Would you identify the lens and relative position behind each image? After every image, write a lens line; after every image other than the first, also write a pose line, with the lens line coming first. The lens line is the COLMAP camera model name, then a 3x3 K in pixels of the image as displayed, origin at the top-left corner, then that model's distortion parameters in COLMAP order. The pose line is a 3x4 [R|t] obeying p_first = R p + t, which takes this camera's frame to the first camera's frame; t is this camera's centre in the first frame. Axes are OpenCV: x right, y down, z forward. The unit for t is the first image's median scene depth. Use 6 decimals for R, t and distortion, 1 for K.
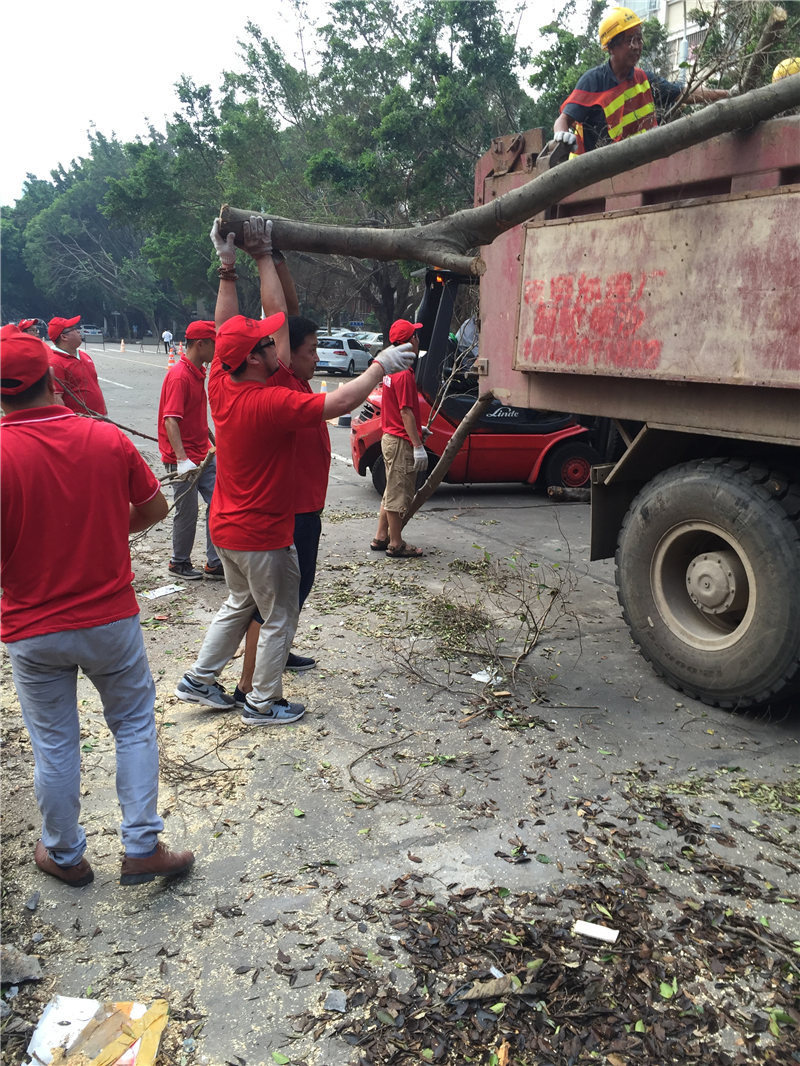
lens RADIAL K [[913.8, 0, 369.3], [0, 913.8, 530.2], [0, 0, 1]] dist [0.068808, -0.117660]
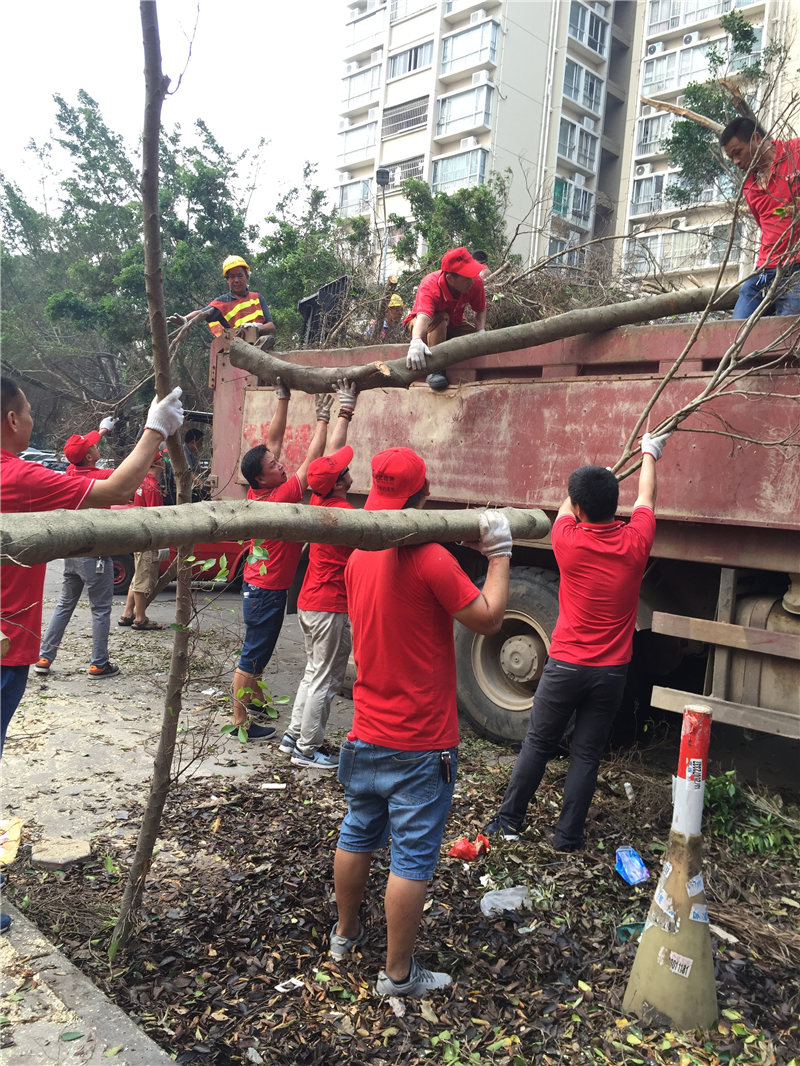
lens RADIAL K [[919.8, 0, 412.4], [0, 919.8, 508.0], [0, 0, 1]] dist [0.072739, -0.134106]
pose [[0.944022, 0.037248, 0.327773, -0.012165], [0.018461, 0.986083, -0.165228, 0.024493], [-0.329366, 0.162030, 0.930196, -0.098059]]
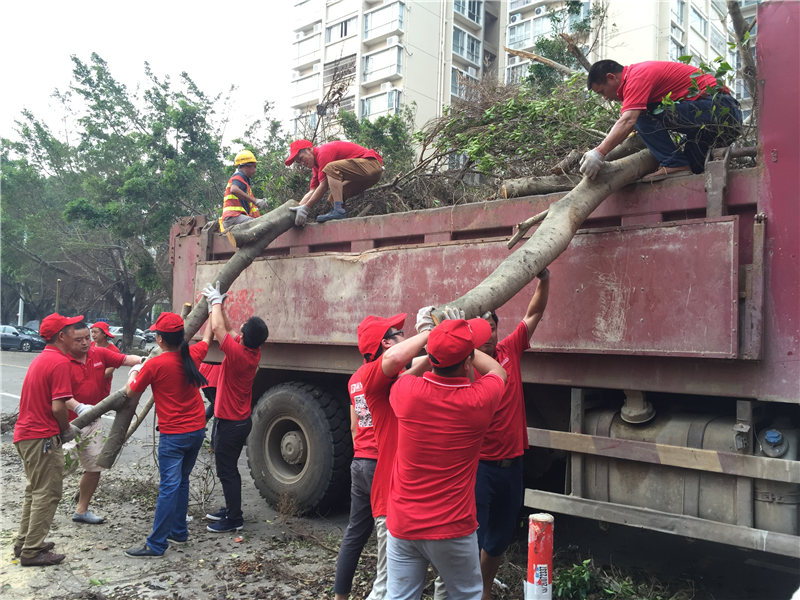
lens RADIAL K [[685.8, 0, 399.3], [0, 685.8, 285.3], [0, 0, 1]] dist [0.068808, -0.117660]
pose [[0.924541, 0.029761, 0.379920, 0.004766], [0.074615, 0.963512, -0.257055, 0.022680], [-0.373707, 0.266005, 0.888585, -0.085059]]
